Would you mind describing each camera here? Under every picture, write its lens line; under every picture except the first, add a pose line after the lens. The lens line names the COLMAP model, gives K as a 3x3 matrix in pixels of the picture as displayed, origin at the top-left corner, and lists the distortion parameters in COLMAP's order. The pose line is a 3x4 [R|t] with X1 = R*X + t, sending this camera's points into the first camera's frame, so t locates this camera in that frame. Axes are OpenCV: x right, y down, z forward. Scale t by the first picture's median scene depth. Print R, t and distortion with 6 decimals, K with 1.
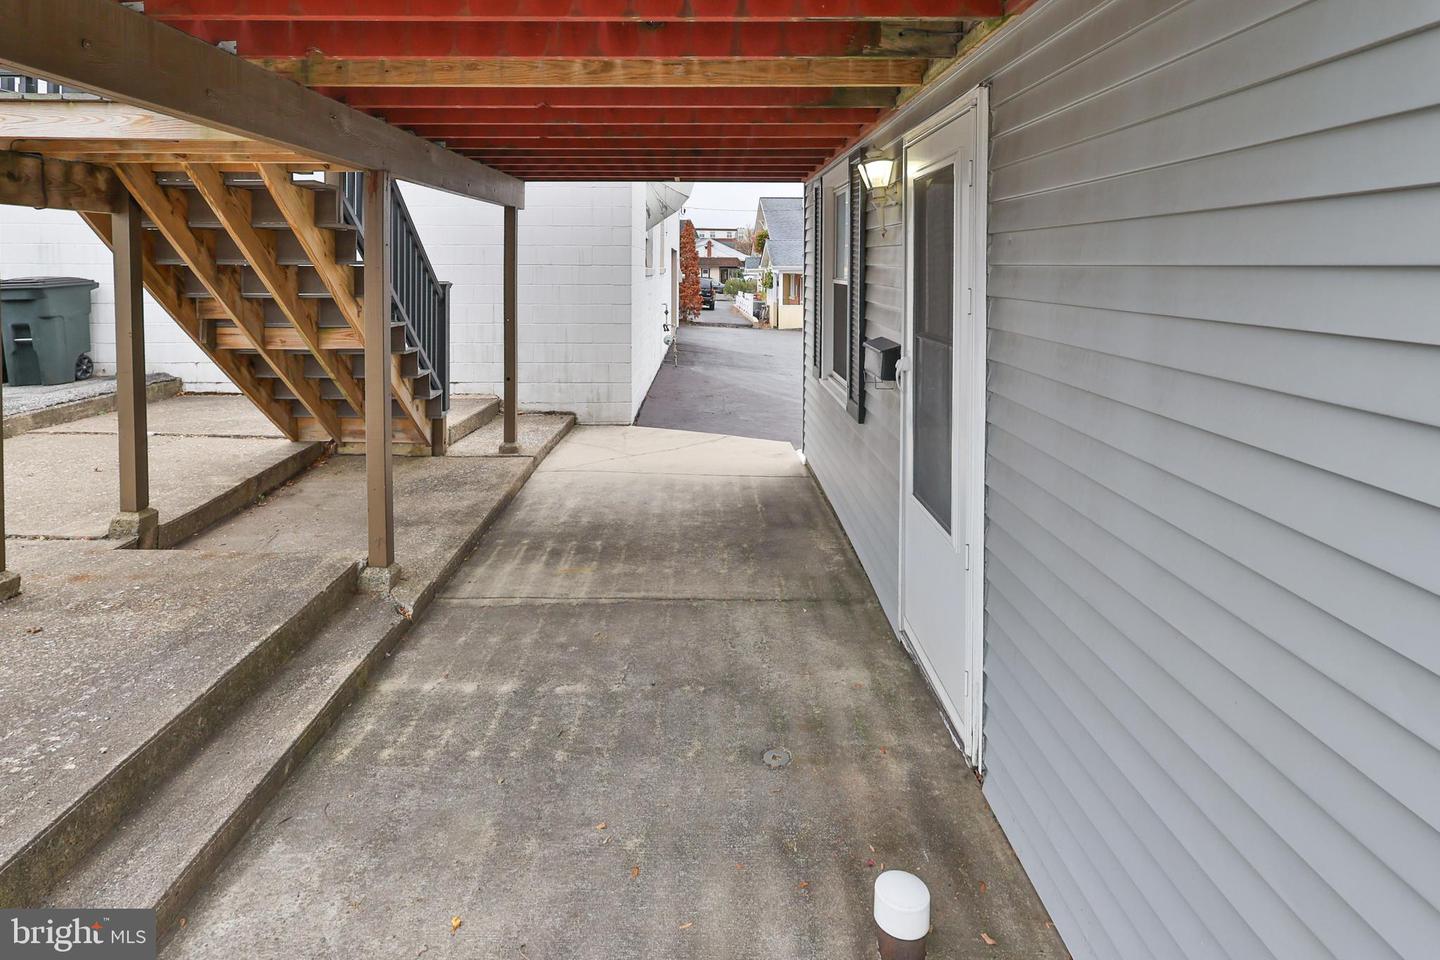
lens RADIAL K [[738.5, 0, 700.4], [0, 738.5, 476.3], [0, 0, 1]] dist [-0.000962, 0.000119]
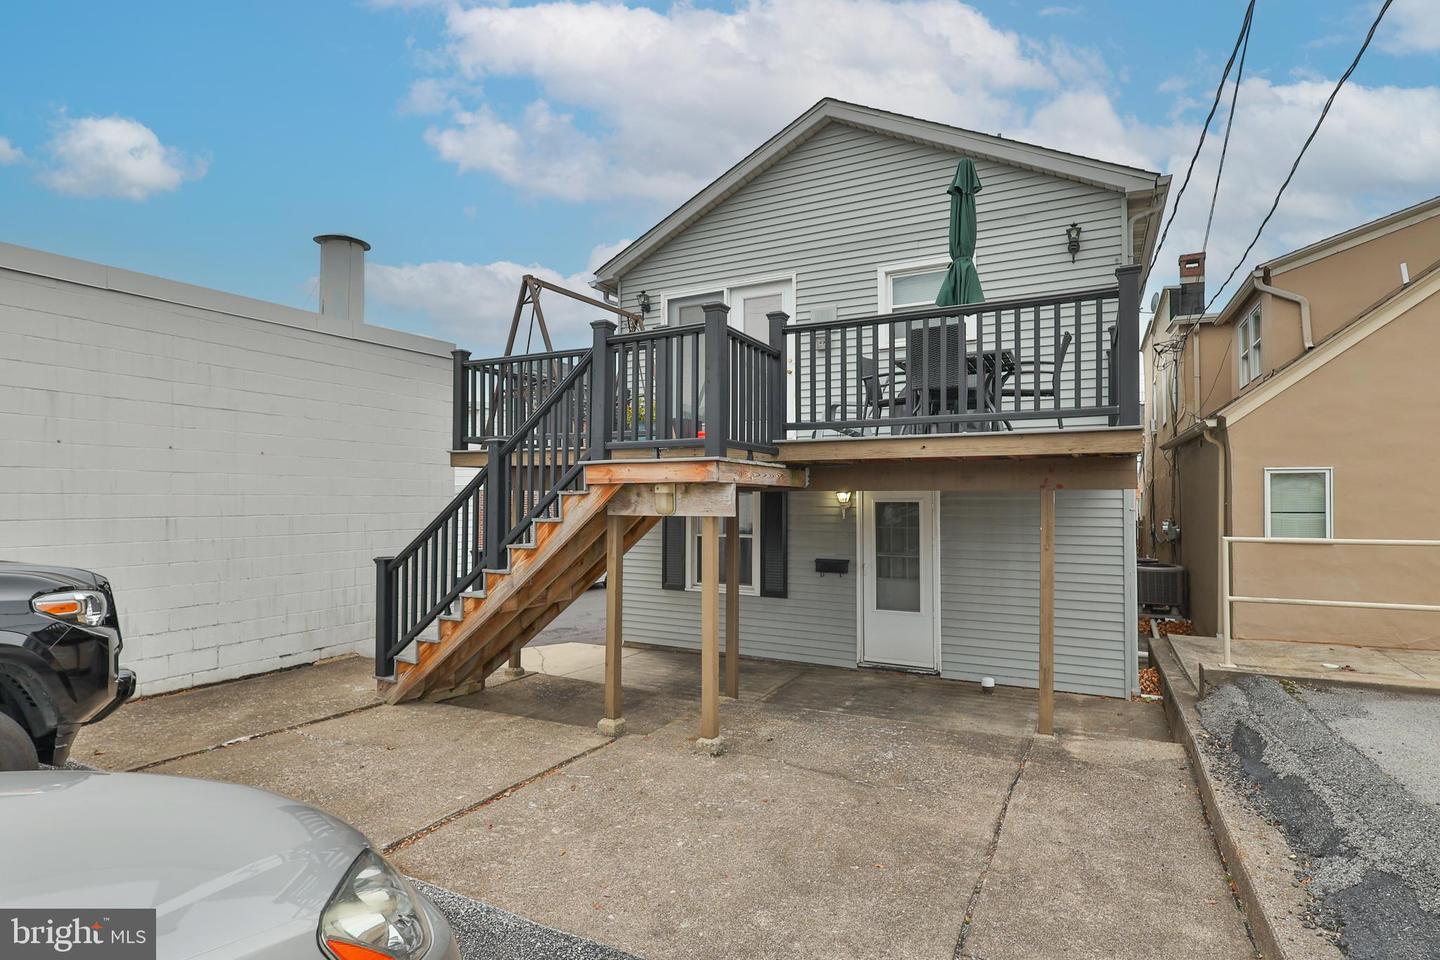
lens RADIAL K [[738.5, 0, 700.4], [0, 738.5, 476.3], [0, 0, 1]] dist [-0.000962, 0.000119]
pose [[0.470495, 0.025032, 0.882048, -2.617225], [0.243129, 0.957228, -0.156853, -0.174086], [-0.848247, 0.288250, 0.444285, 0.097068]]
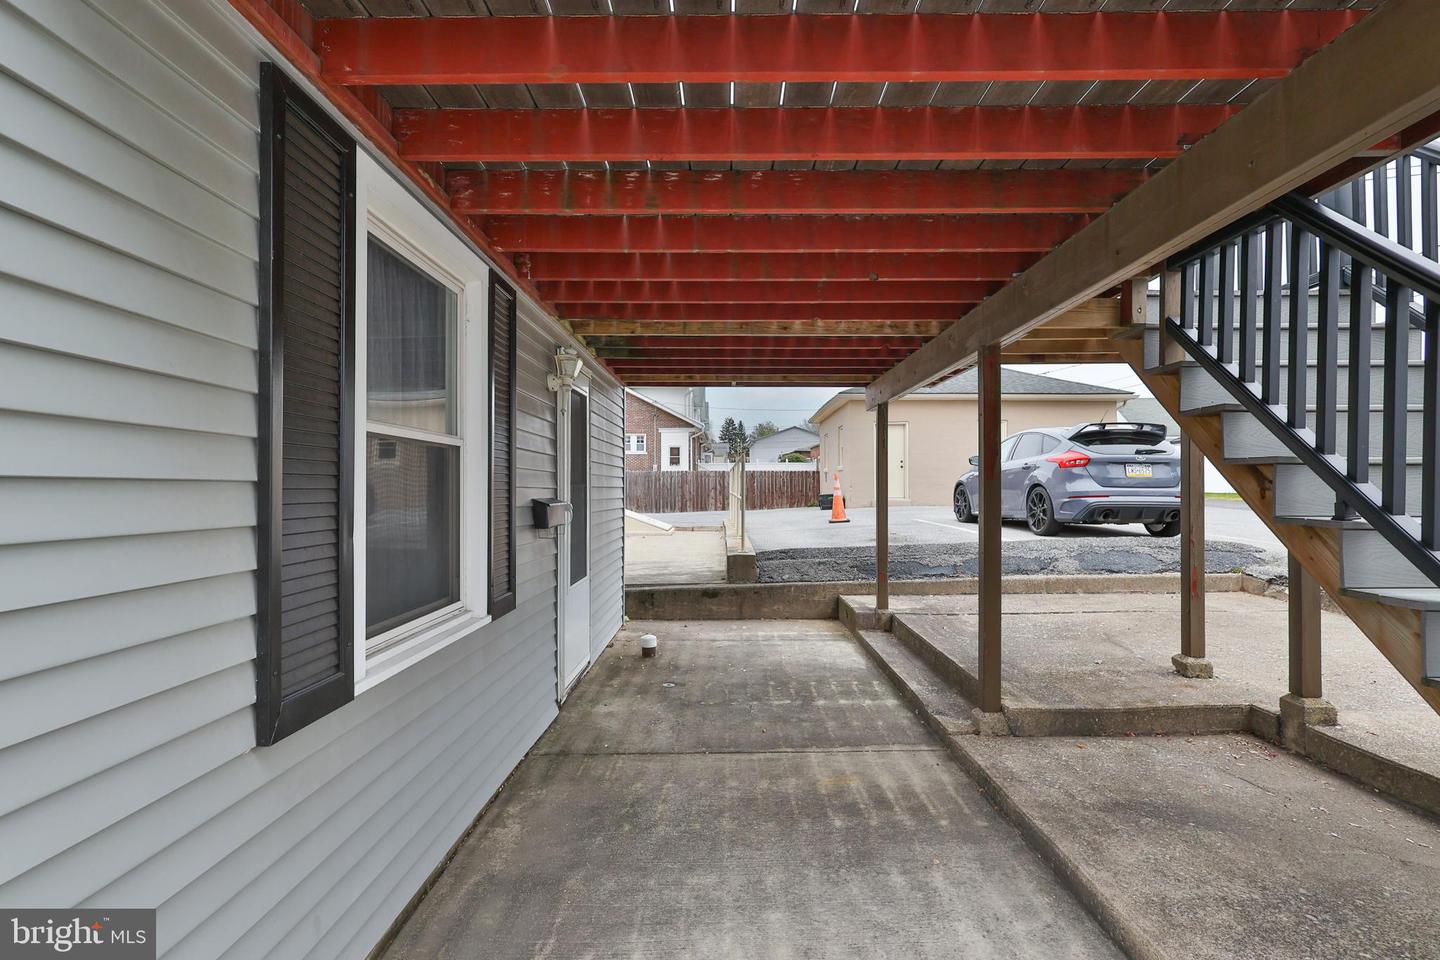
lens RADIAL K [[686.6, 0, 720.0], [0, 686.6, 480.0], [0, 0, 1]] dist [-0.000869, -0.000086]
pose [[-0.999980, 0.000443, 0.006343, -0.047544], [0.002118, 0.963818, 0.266554, -0.600033], [-0.005996, 0.266562, -0.963799, 2.344221]]
